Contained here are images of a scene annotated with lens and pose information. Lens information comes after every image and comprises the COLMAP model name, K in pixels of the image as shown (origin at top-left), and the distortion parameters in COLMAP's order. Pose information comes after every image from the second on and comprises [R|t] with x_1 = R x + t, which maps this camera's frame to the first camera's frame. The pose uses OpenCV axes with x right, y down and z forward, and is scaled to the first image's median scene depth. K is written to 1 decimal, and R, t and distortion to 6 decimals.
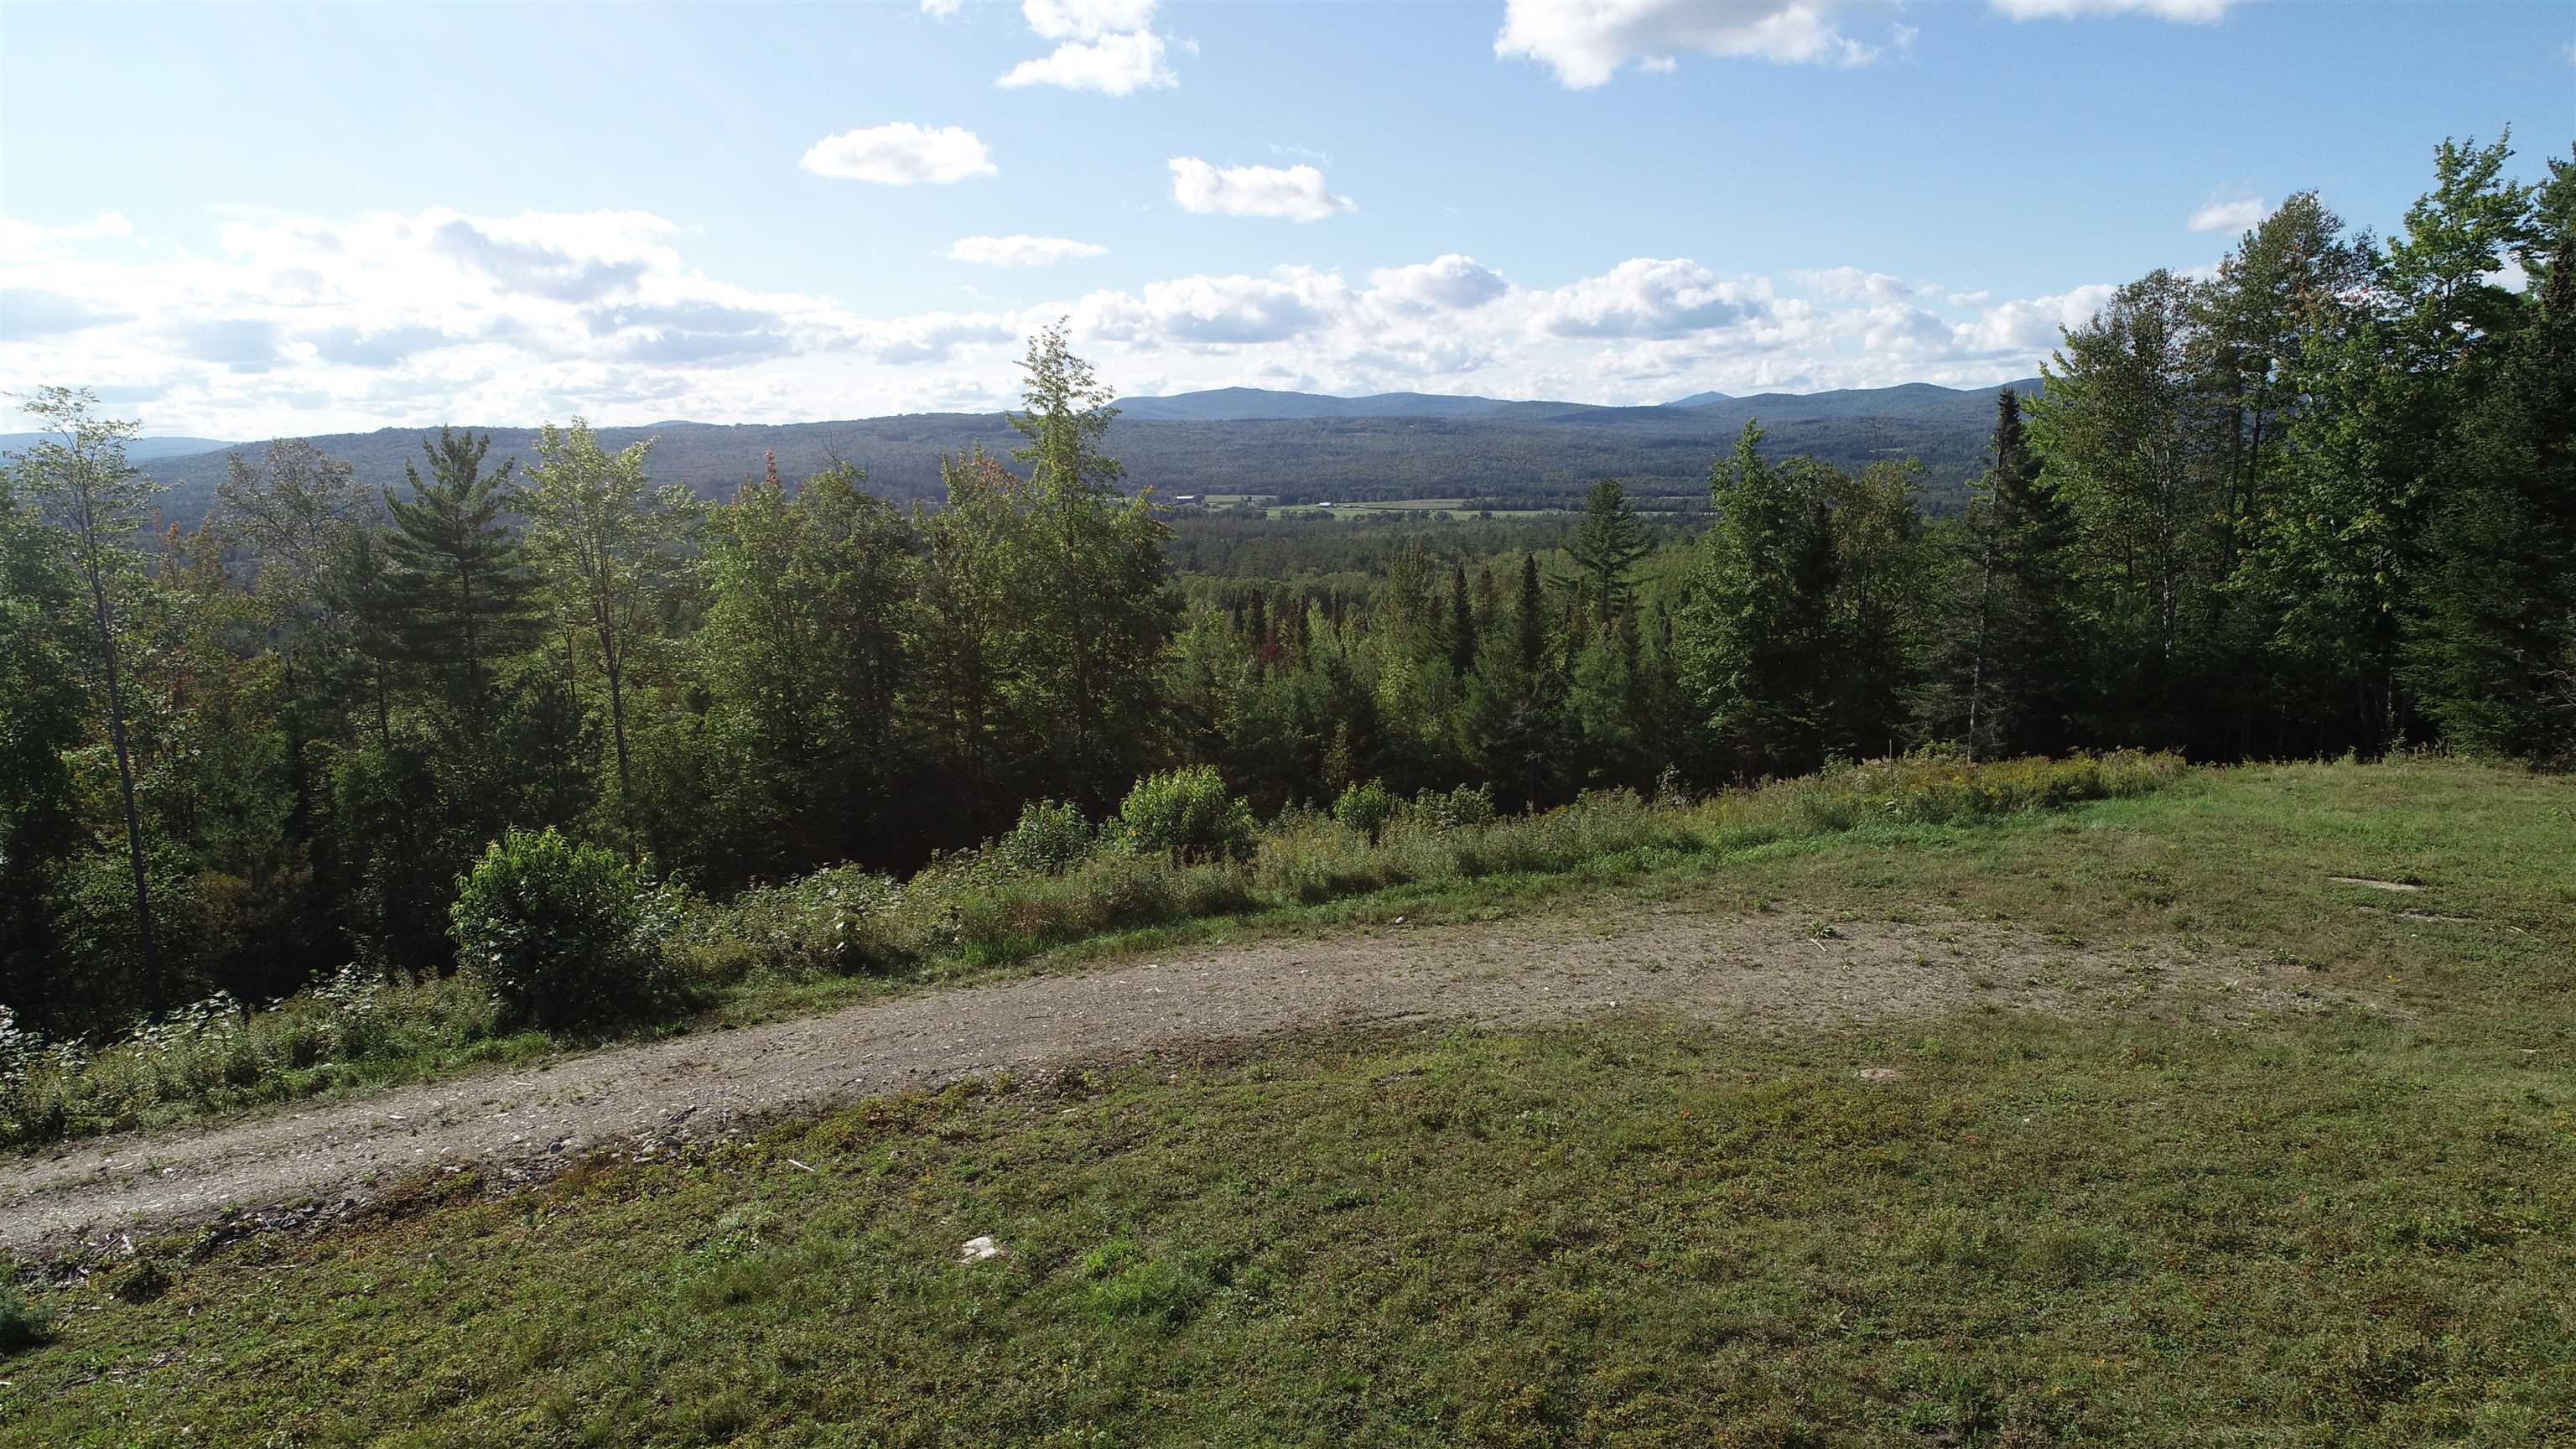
lens RADIAL K [[1715.9, 0, 1298.7], [0, 1715.9, 716.9], [0, 0, 1]] dist [-0.000930, -0.001316]
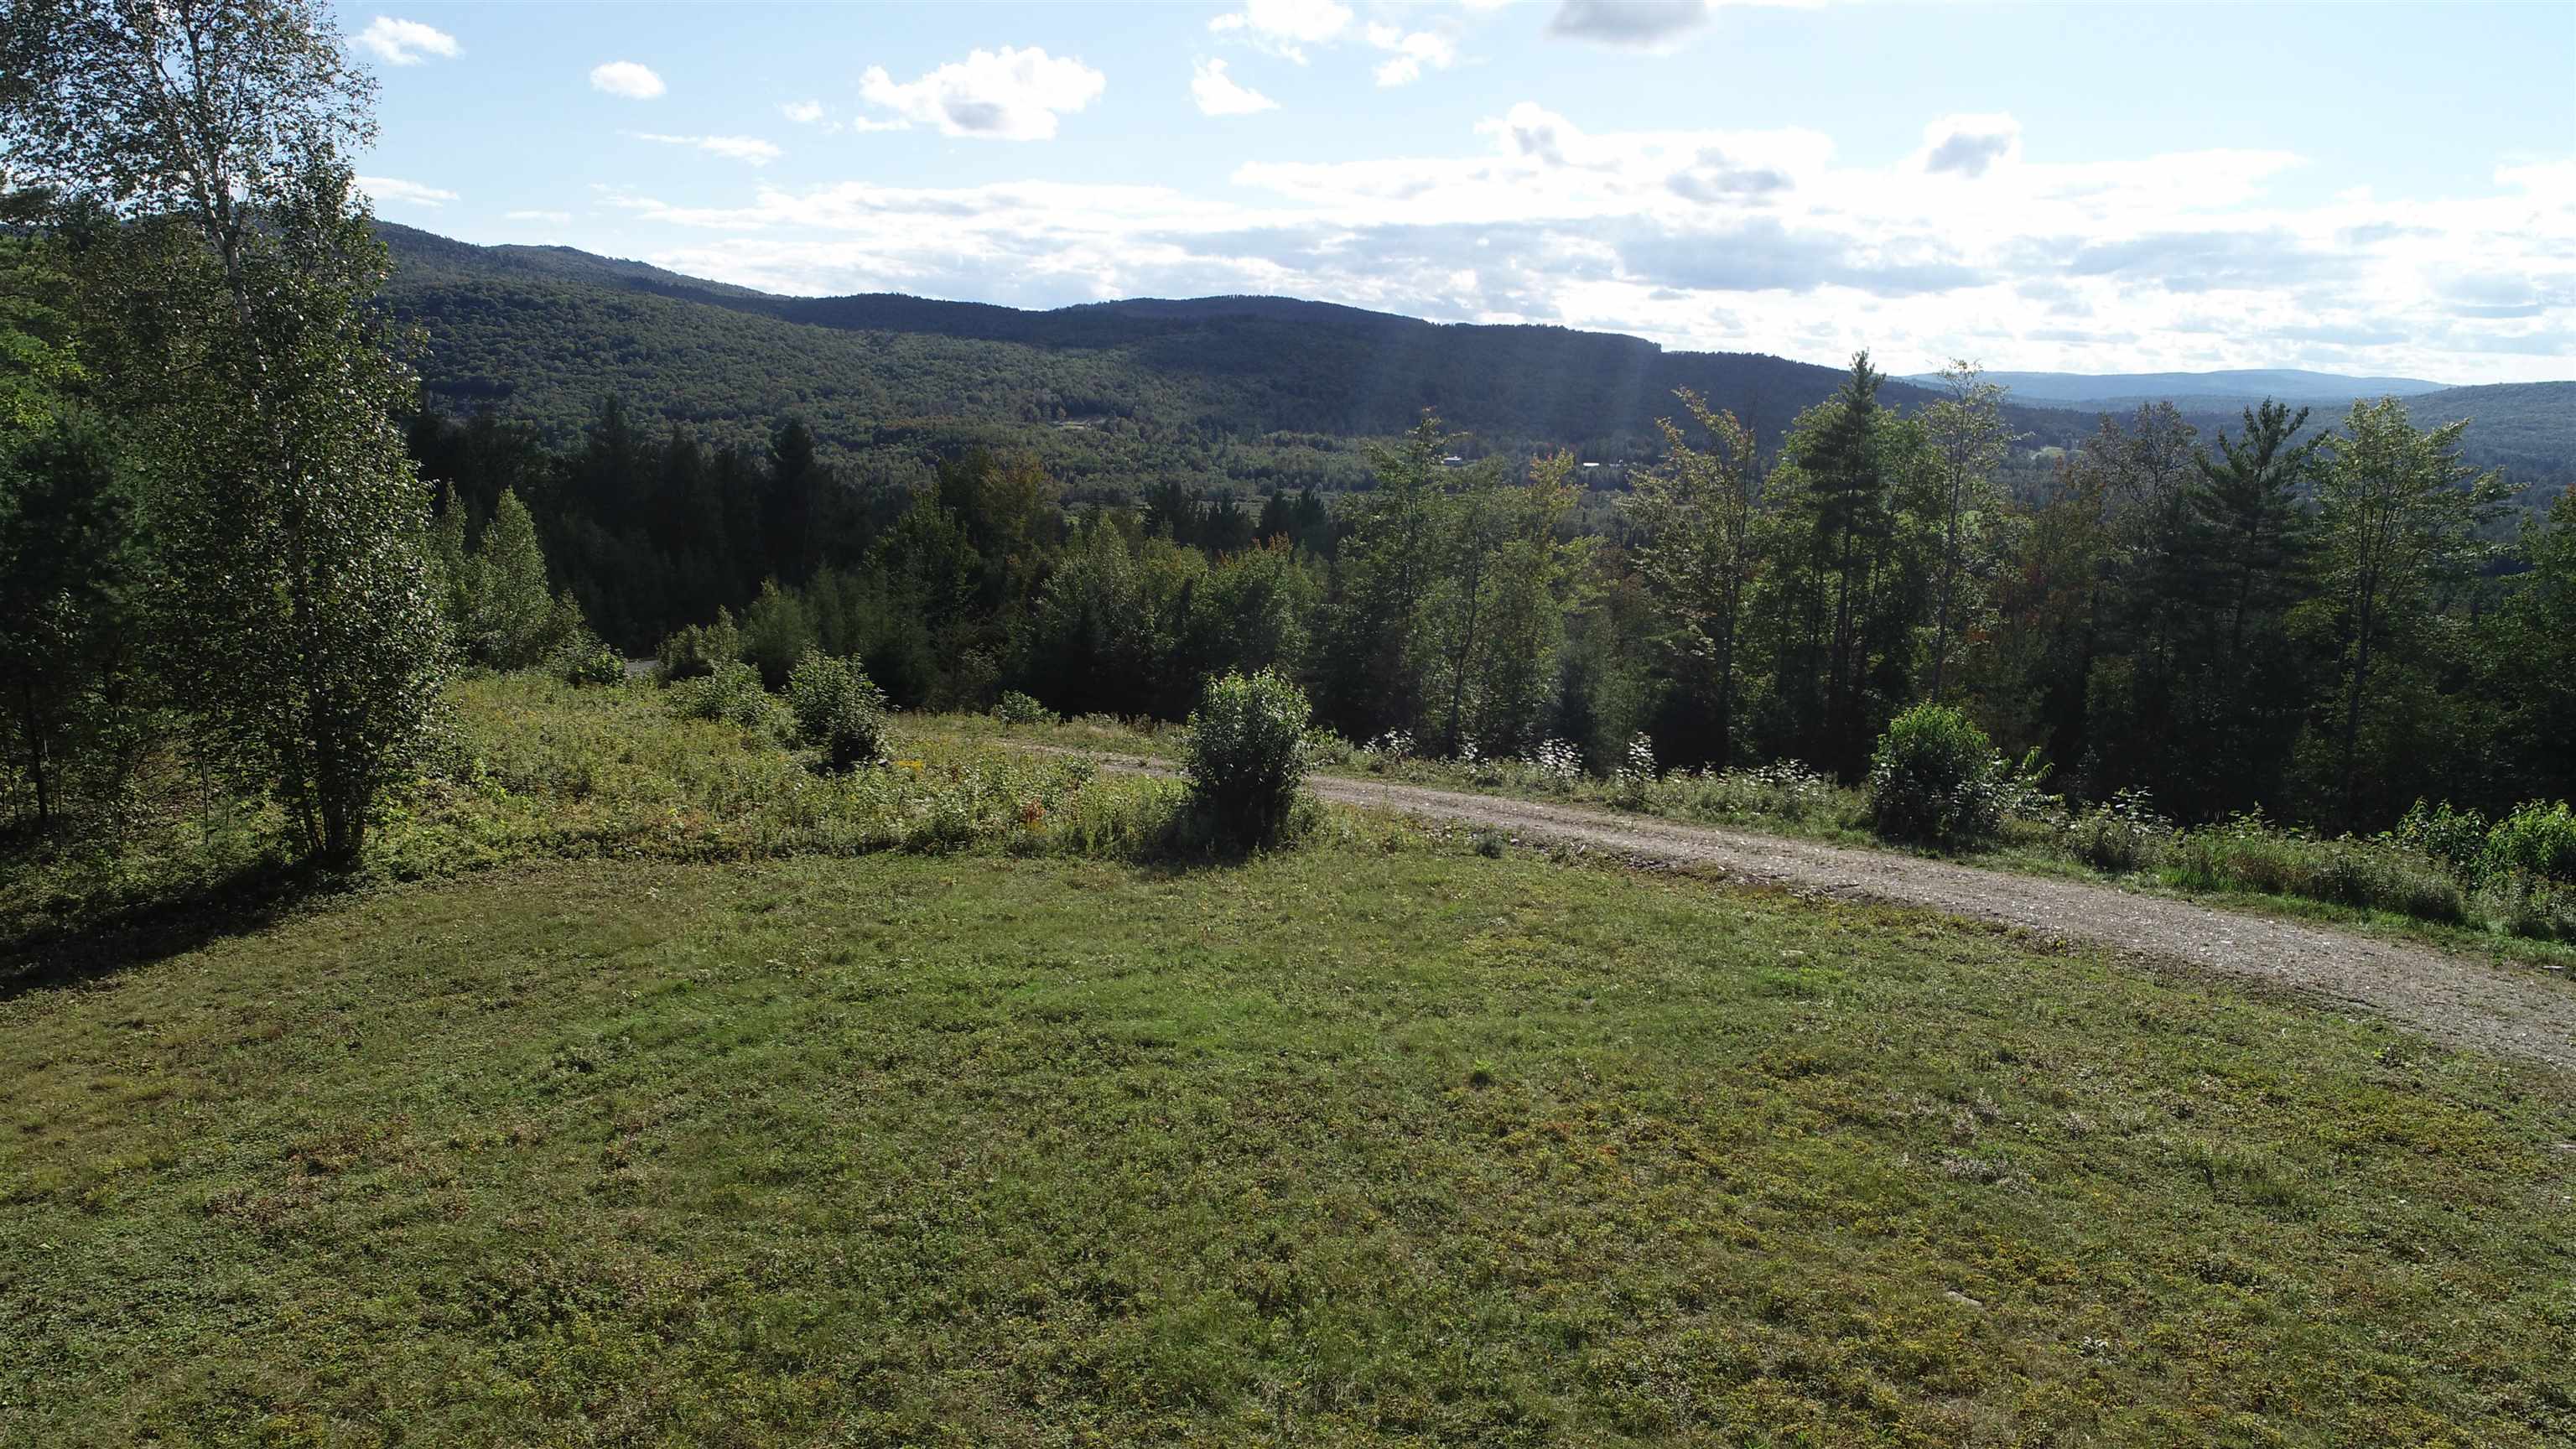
lens RADIAL K [[1715.9, 0, 1295.6], [0, 1715.9, 724.5], [0, 0, 1]] dist [-0.000930, -0.001316]
pose [[0.420722, 0.211813, -0.882116, 0.214419], [-0.178748, 0.972654, 0.148299, -0.012437], [0.889405, 0.095283, 0.447079, -0.034474]]
